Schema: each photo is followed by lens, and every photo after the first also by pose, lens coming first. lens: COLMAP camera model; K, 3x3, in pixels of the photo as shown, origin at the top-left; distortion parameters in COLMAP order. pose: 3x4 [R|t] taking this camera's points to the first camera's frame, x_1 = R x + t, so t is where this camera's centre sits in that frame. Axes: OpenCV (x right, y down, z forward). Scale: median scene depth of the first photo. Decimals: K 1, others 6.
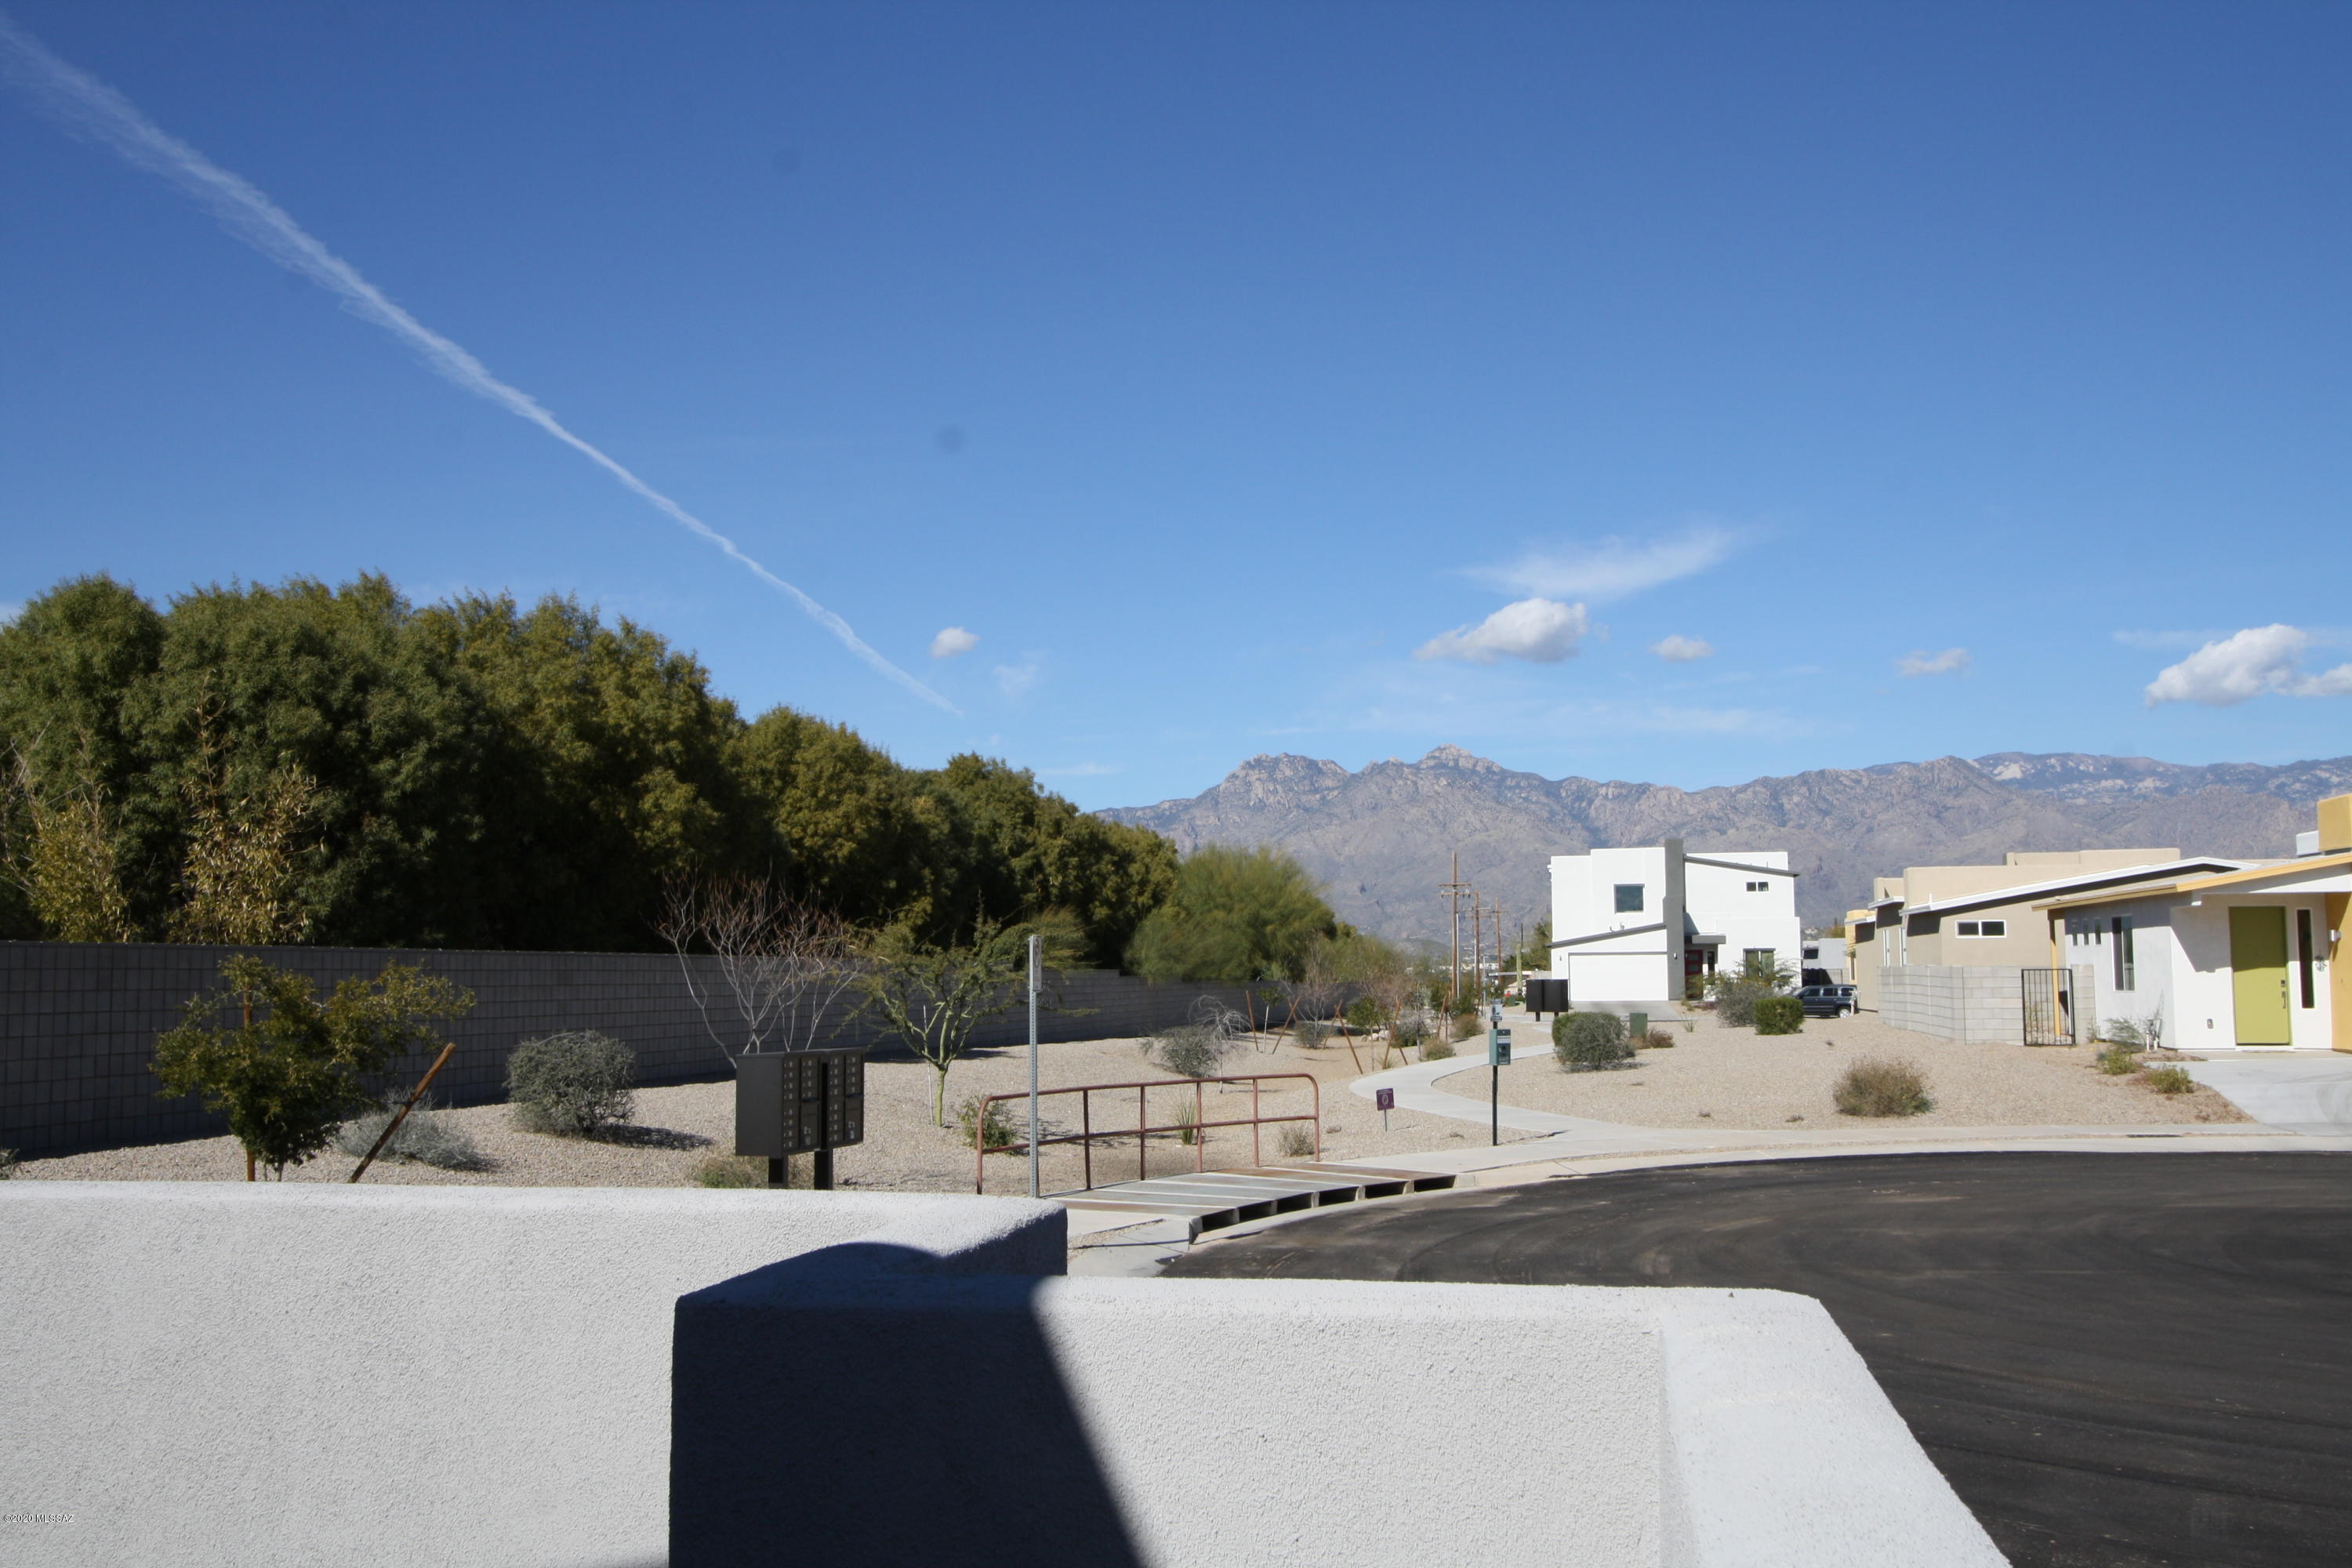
lens RADIAL K [[2428.9, 0, 1178.8], [0, 2428.9, 774.1], [0, 0, 1]] dist [-0.027287, 0.000000]
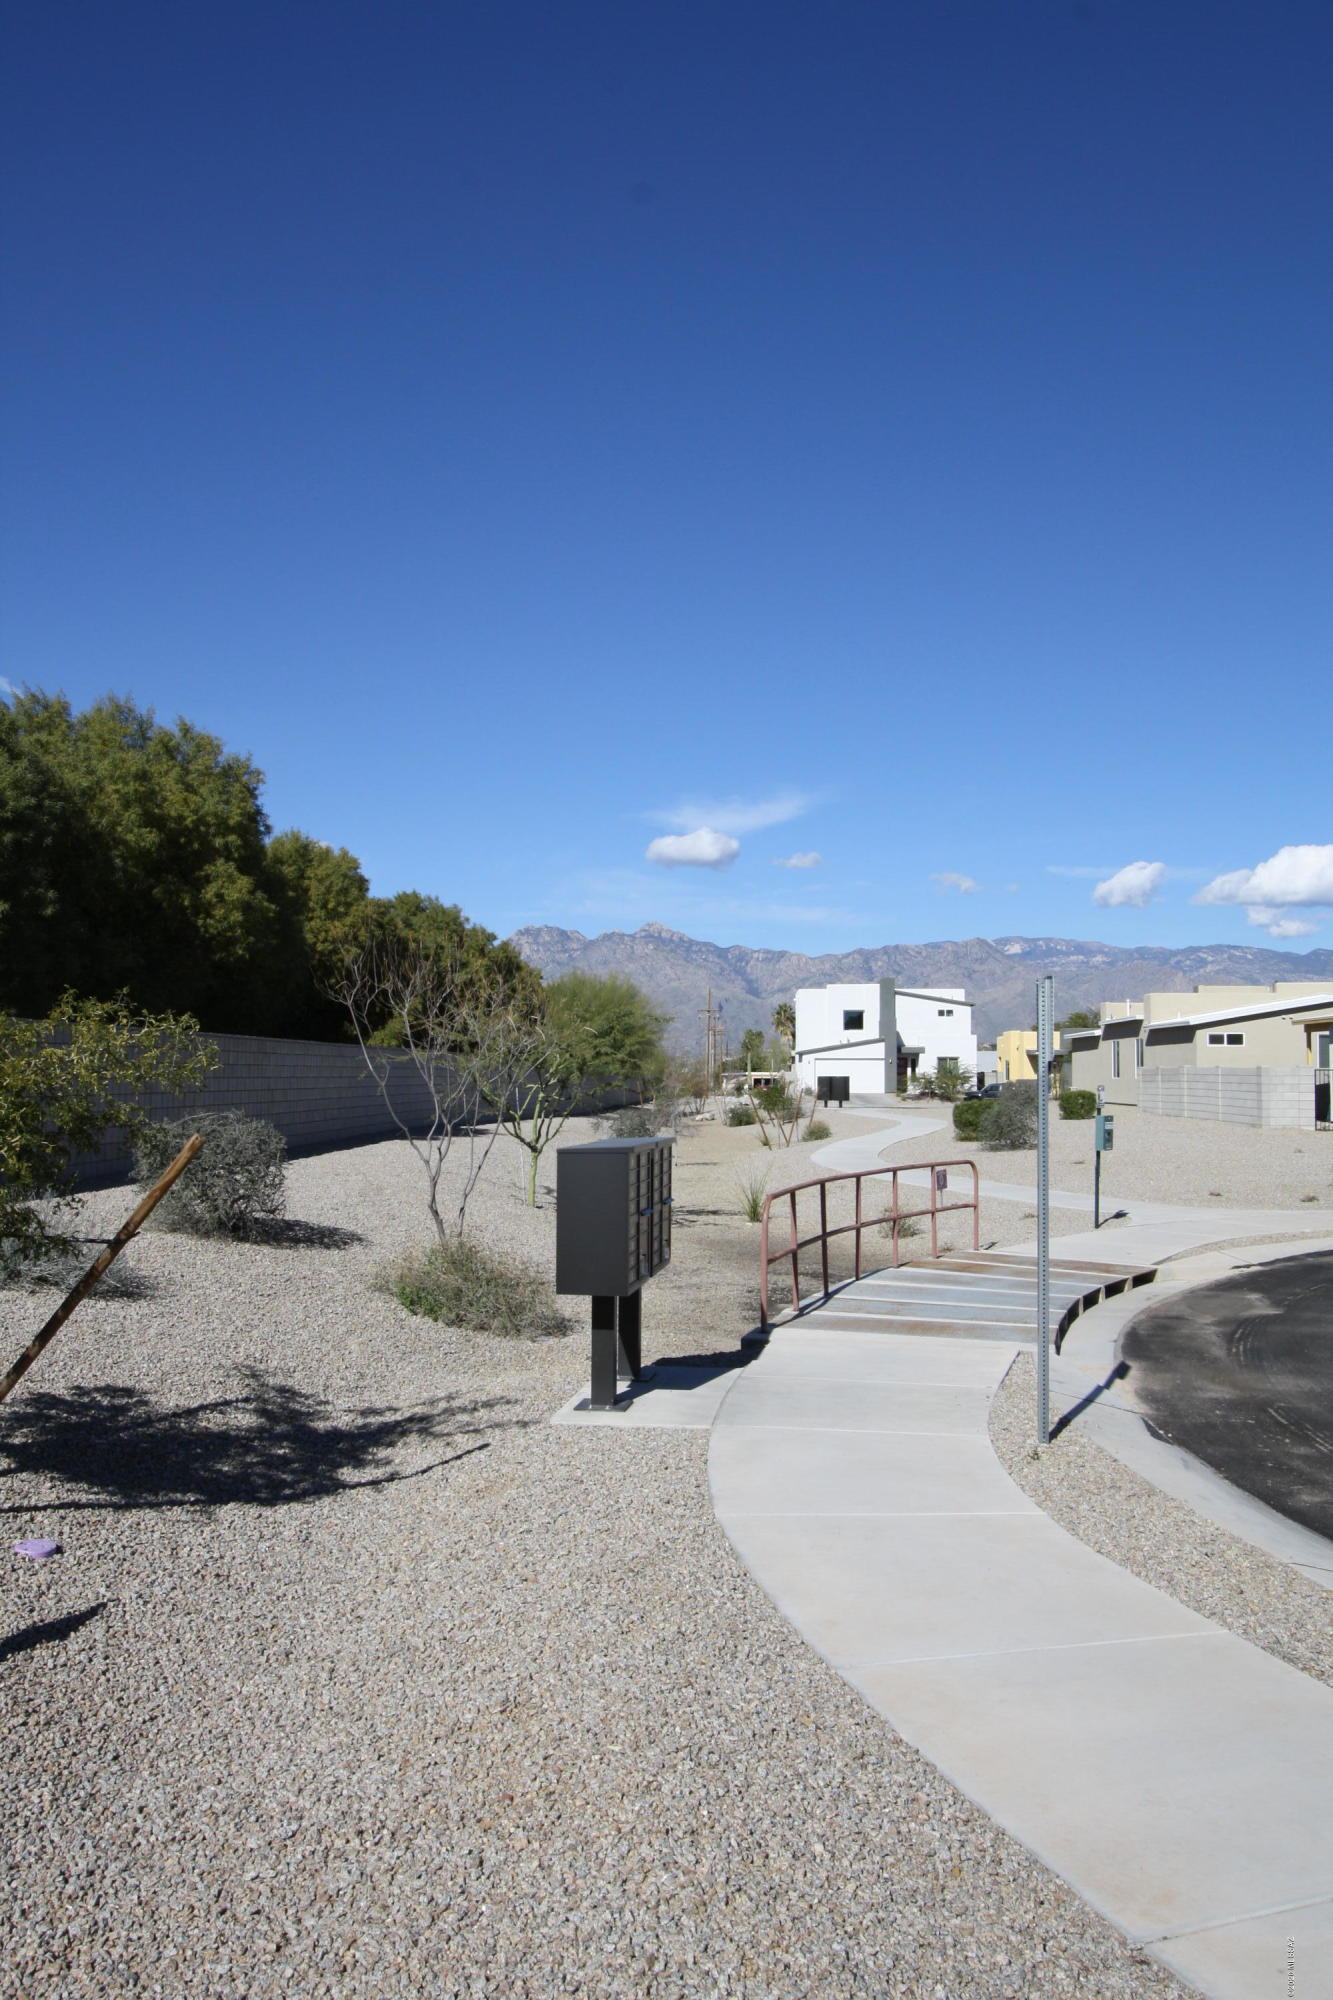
lens RADIAL K [[1571.3, 0, 663.0], [0, 1571.3, 1014.1], [0, 0, 1]] dist [-0.009404, 0.002875]
pose [[0.990248, 0.016295, 0.138356, -0.082926], [-0.022209, 0.998900, 0.041305, 0.022345], [-0.137531, -0.043975, 0.989521, 0.212240]]
